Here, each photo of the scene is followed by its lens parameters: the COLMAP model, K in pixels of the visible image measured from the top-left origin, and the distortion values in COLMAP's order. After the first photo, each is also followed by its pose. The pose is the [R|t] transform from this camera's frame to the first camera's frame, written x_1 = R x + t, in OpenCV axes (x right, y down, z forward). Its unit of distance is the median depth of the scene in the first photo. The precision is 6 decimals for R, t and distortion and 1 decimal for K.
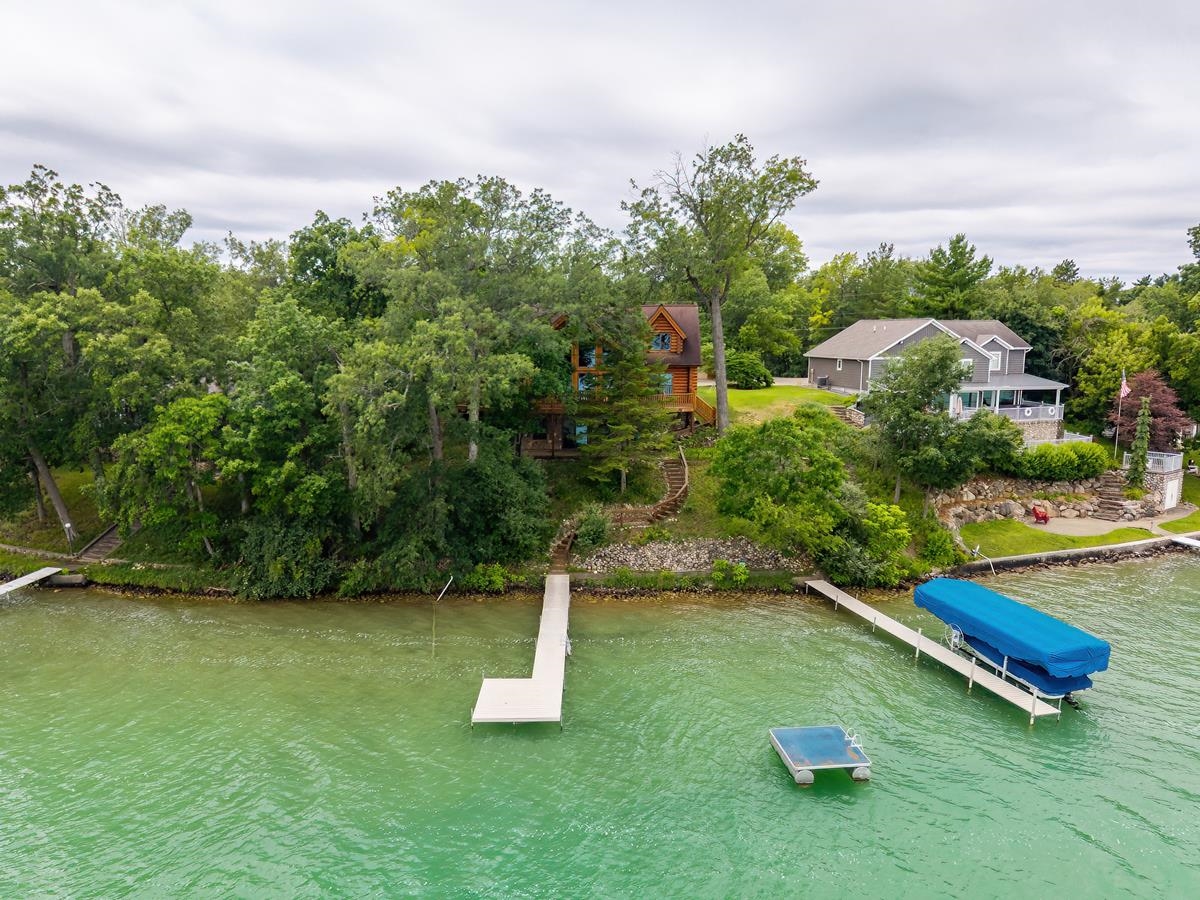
lens RADIAL K [[805.6, 0, 596.5], [0, 805.6, 450.3], [0, 0, 1]] dist [-0.000067, -0.003269]
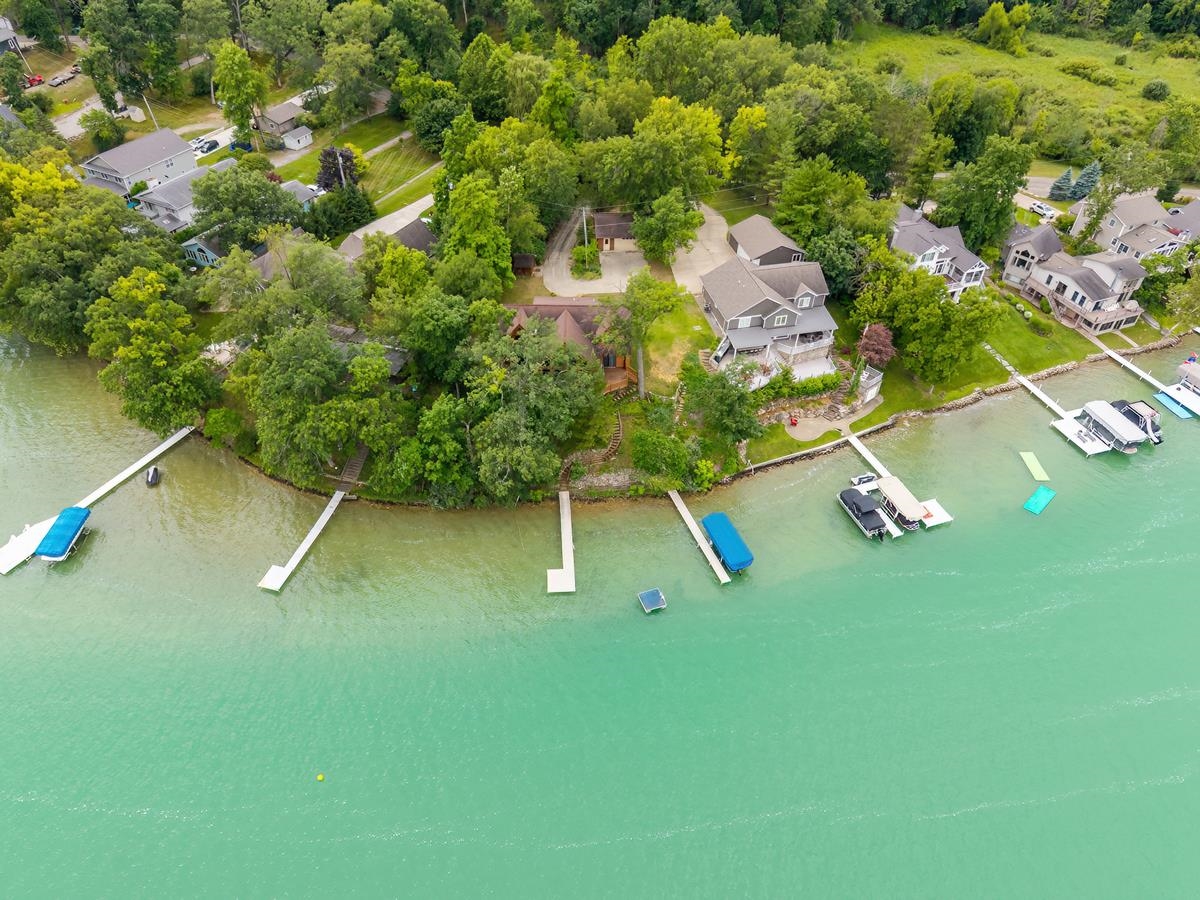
lens RADIAL K [[805.6, 0, 600.1], [0, 805.6, 450.7], [0, 0, 1]] dist [-0.000067, -0.003269]
pose [[0.997607, -0.021190, 0.065811, -0.094031], [-0.020070, 0.822130, 0.568945, -1.262339], [-0.066161, -0.568905, 0.819738, -0.854574]]
